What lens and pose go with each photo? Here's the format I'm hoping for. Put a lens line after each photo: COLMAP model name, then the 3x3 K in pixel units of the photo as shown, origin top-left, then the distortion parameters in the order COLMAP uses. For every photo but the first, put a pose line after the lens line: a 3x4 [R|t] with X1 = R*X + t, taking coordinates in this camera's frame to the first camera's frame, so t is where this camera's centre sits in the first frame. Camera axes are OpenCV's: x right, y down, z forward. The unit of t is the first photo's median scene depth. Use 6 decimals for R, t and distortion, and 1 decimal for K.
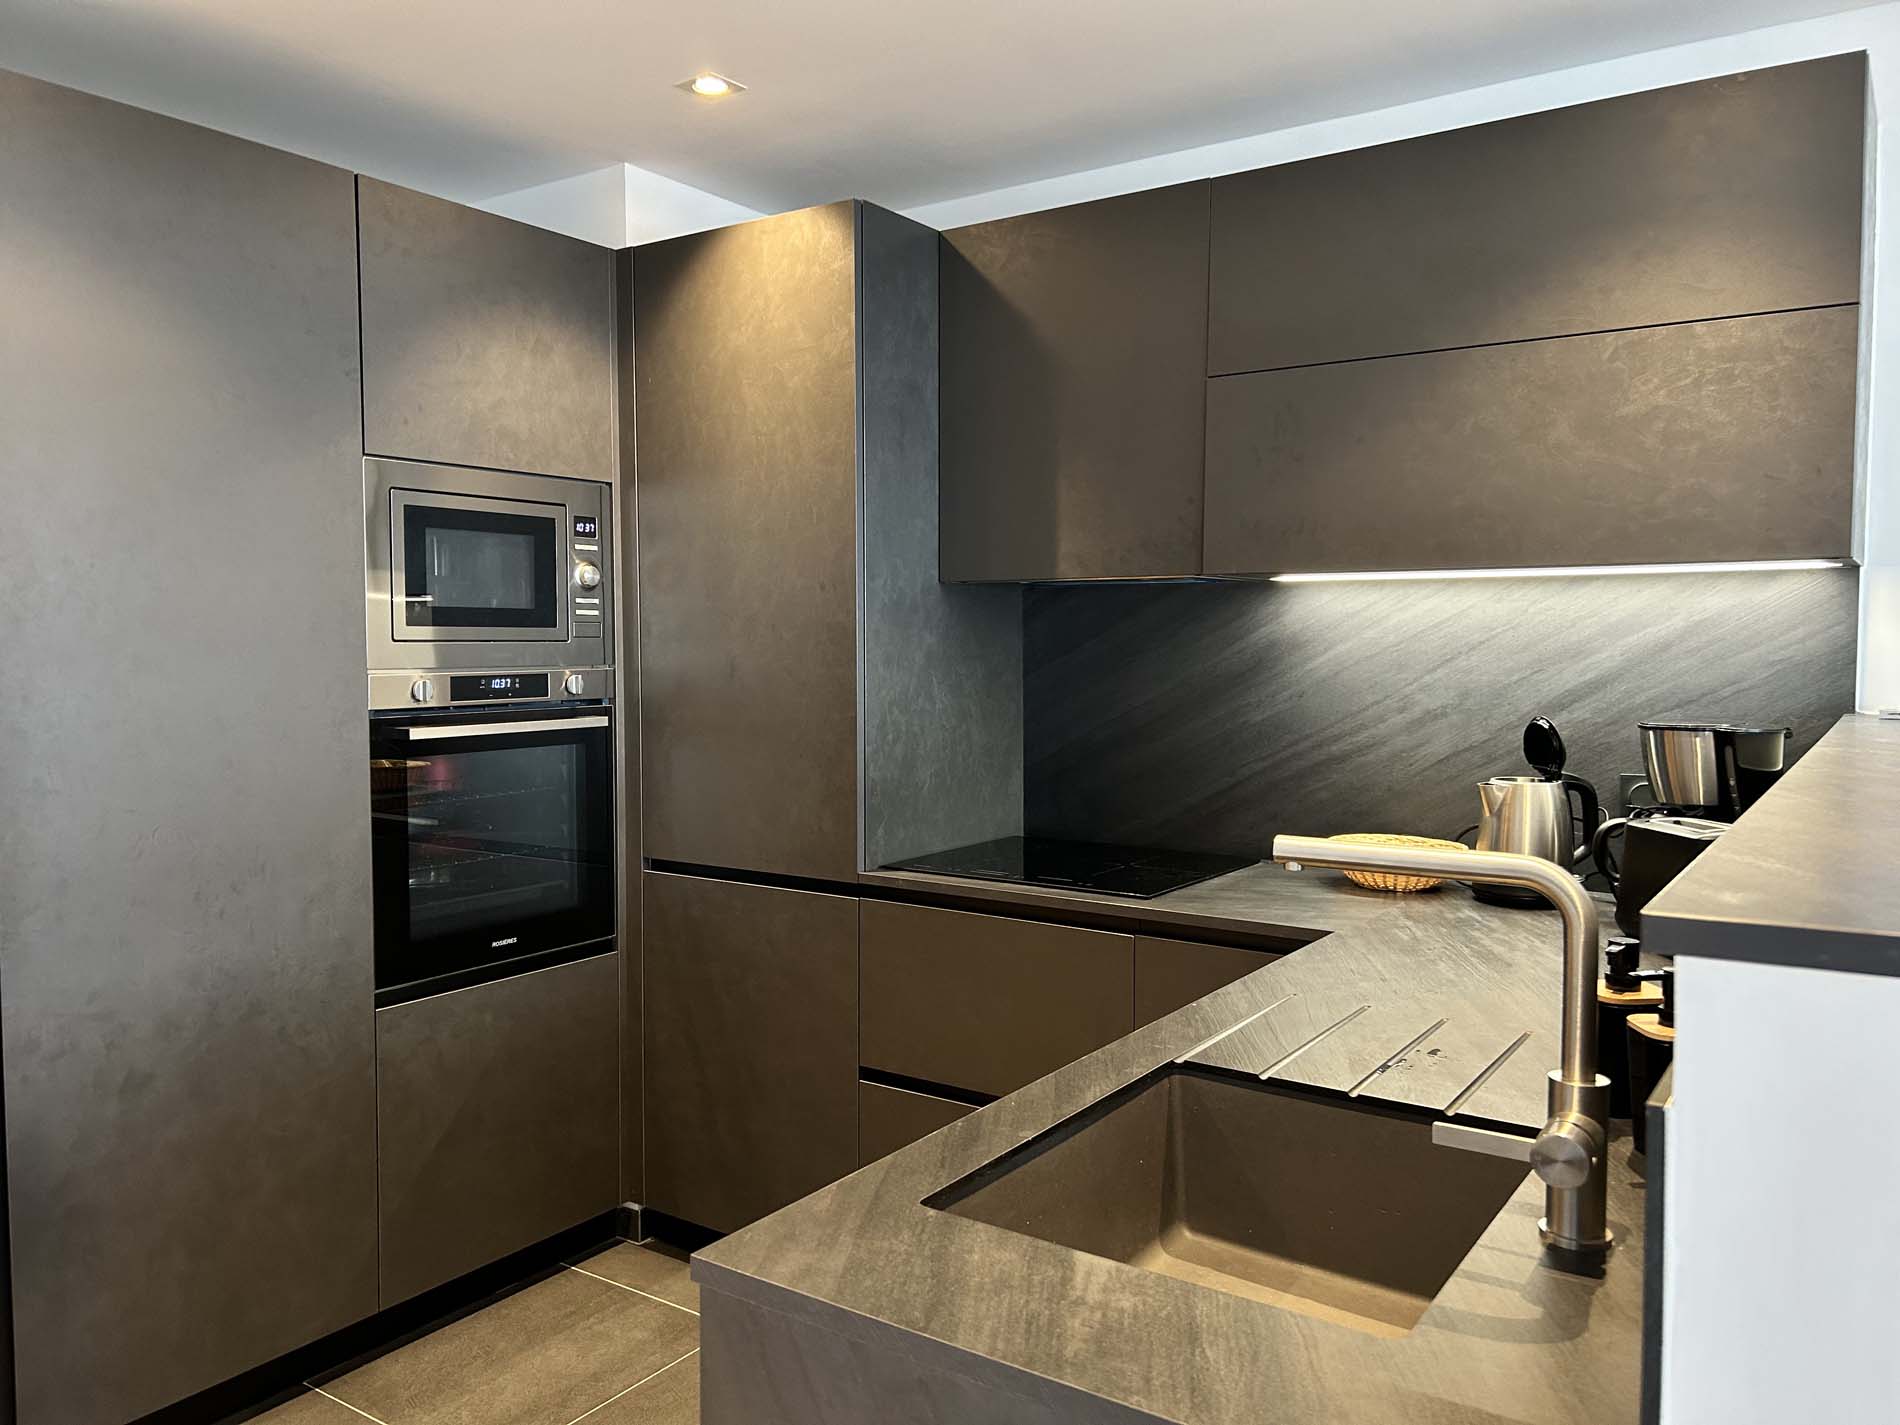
lens RADIAL K [[1454.3, 0, 947.4], [0, 1454.3, 713.2], [0, 0, 1]] dist [0.005959, 0.002461]
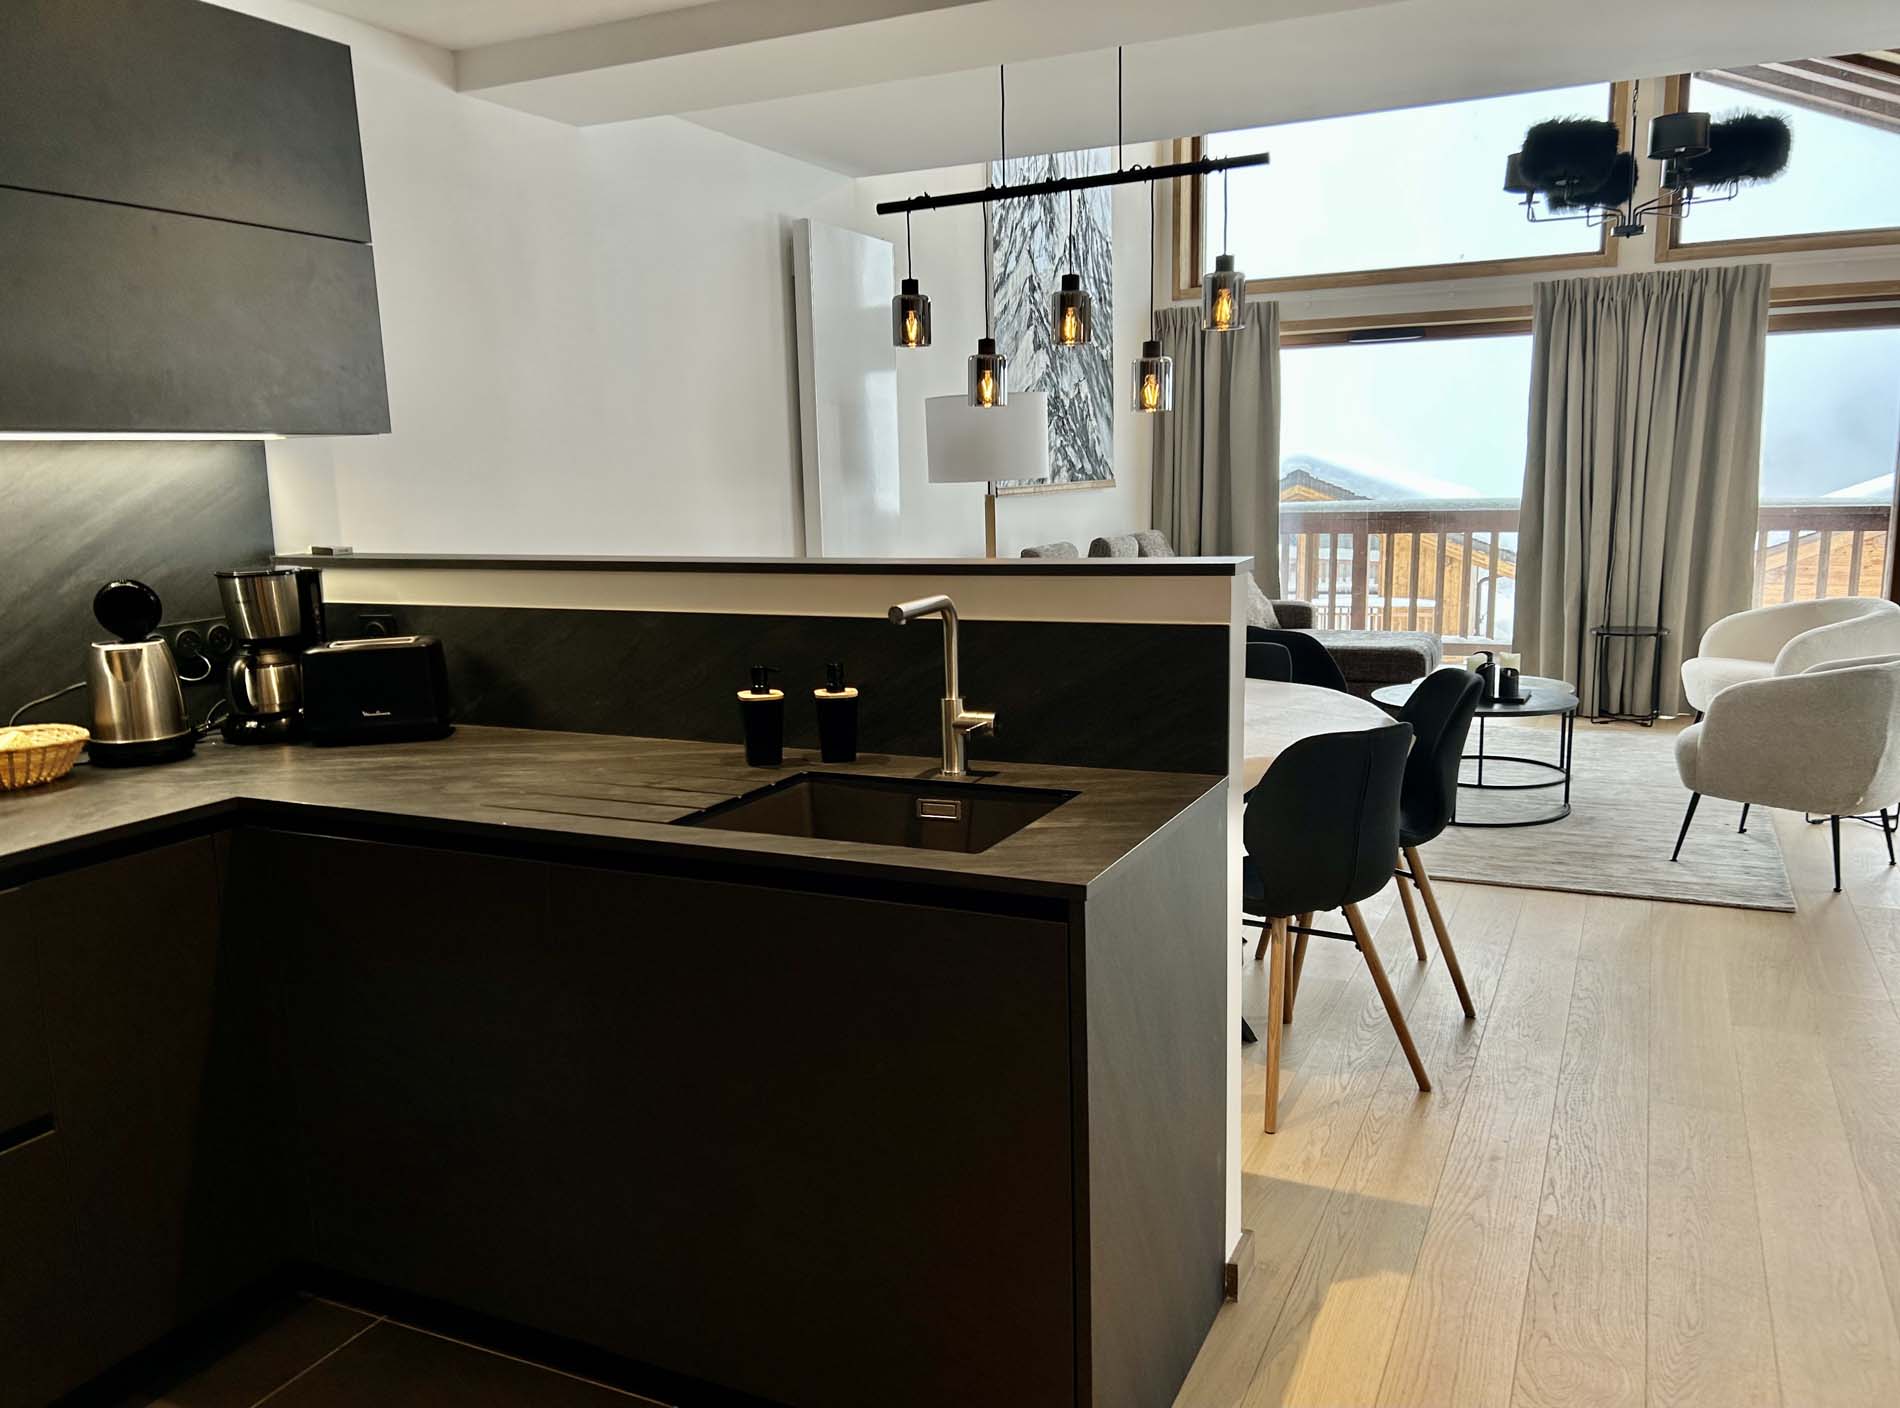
lens RADIAL K [[1454.3, 0, 946.0], [0, 1454.3, 702.3], [0, 0, 1]] dist [0.005959, 0.002461]
pose [[-0.157493, -0.148627, 0.976271, -0.679151], [0.081689, 0.983260, 0.162869, -0.031043], [-0.984136, 0.105401, -0.142715, 0.568489]]
